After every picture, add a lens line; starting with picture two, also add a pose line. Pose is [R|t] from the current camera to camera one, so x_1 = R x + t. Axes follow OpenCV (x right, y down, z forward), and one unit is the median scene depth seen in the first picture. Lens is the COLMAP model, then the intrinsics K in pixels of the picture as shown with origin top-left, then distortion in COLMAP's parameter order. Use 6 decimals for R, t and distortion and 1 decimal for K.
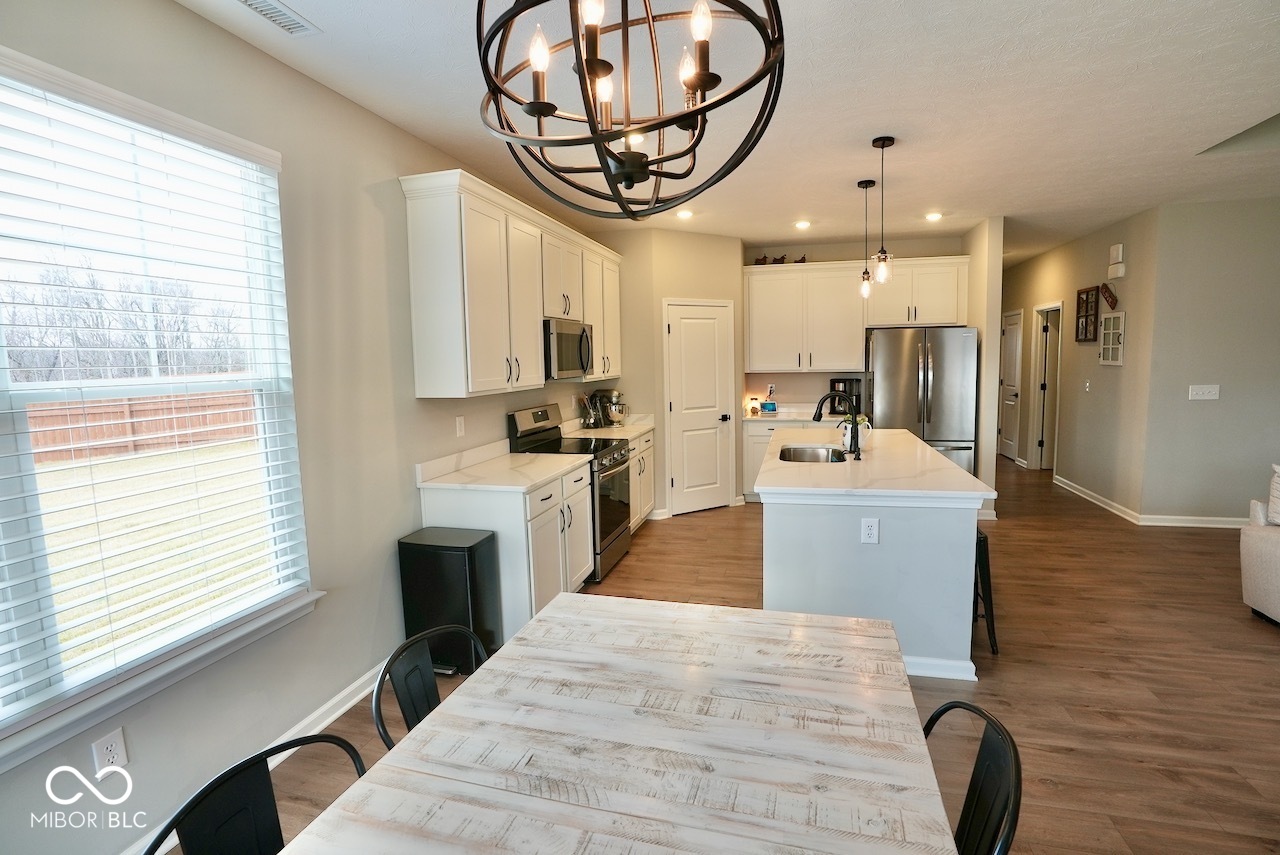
lens RADIAL K [[589.7, 0, 640.0], [0, 589.7, 427.5], [0, 0, 1]] dist [-0.073681, 0.029211]
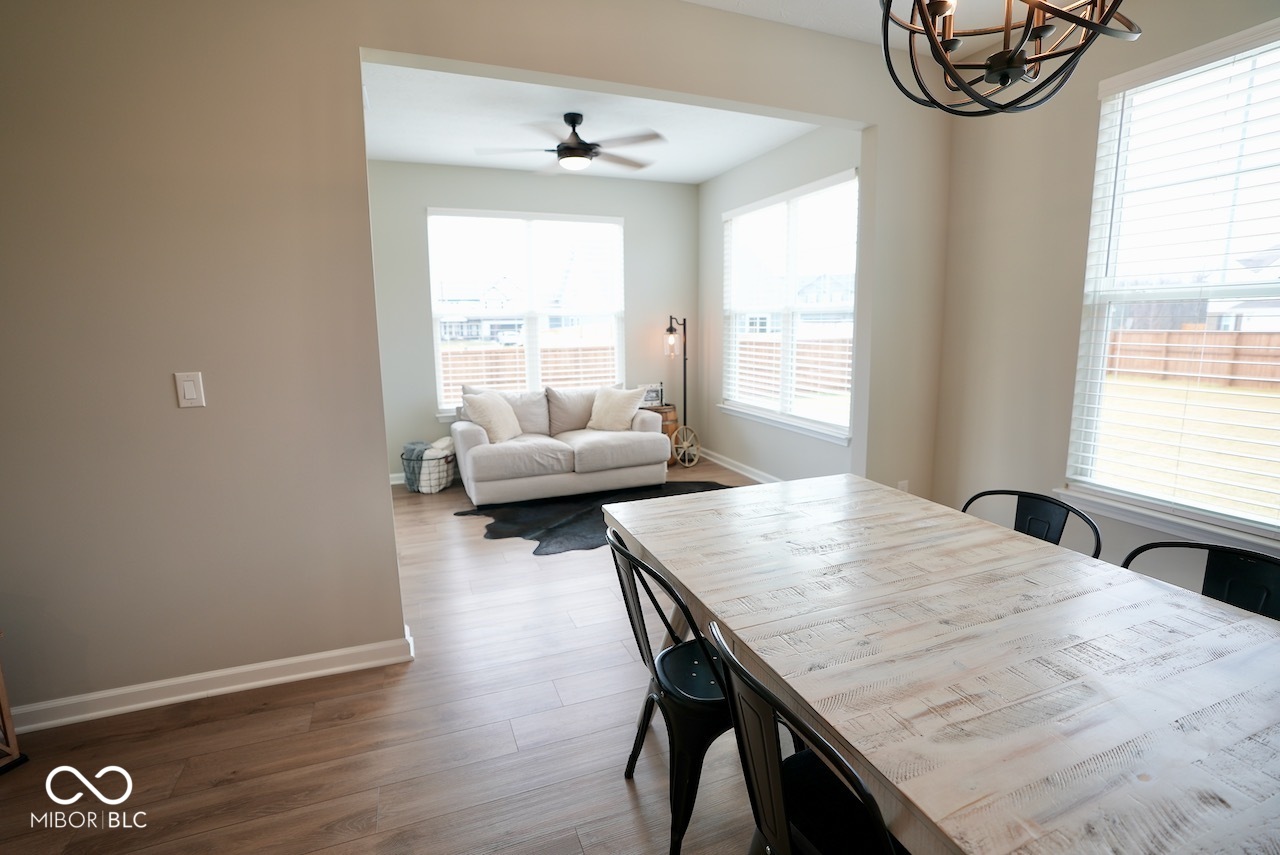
lens RADIAL K [[589.7, 0, 640.0], [0, 589.7, 427.5], [0, 0, 1]] dist [-0.073681, 0.029211]
pose [[-0.805623, 0.133728, -0.577139, 0.252483], [-0.034072, 0.962119, 0.270492, -0.006549], [0.591448, 0.237579, -0.770549, 0.308493]]
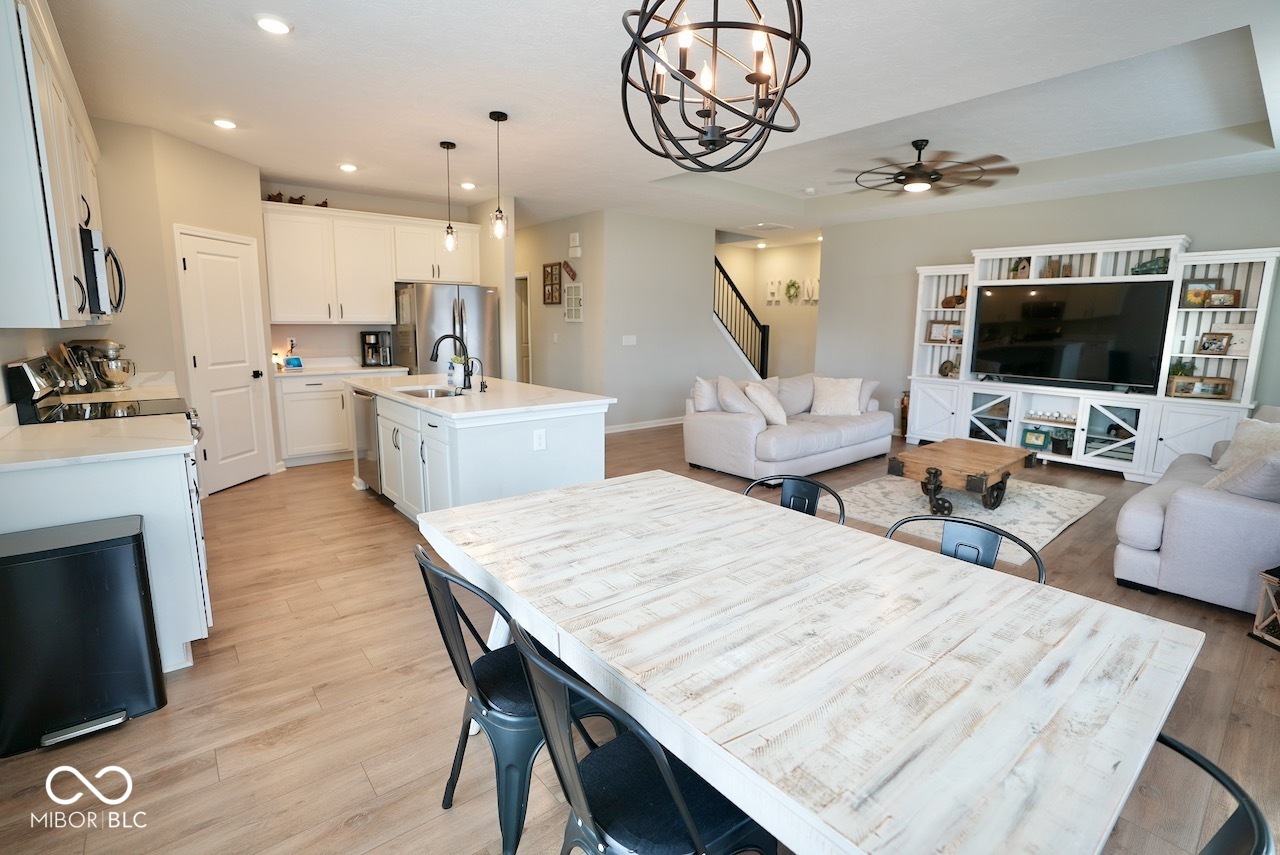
lens RADIAL K [[589.7, 0, 640.0], [0, 589.7, 427.5], [0, 0, 1]] dist [-0.073681, 0.029211]
pose [[0.583633, -0.111144, 0.804376, -0.273735], [0.066424, 0.993803, 0.089123, 0.030228], [-0.809297, 0.001415, 0.587399, 0.051584]]
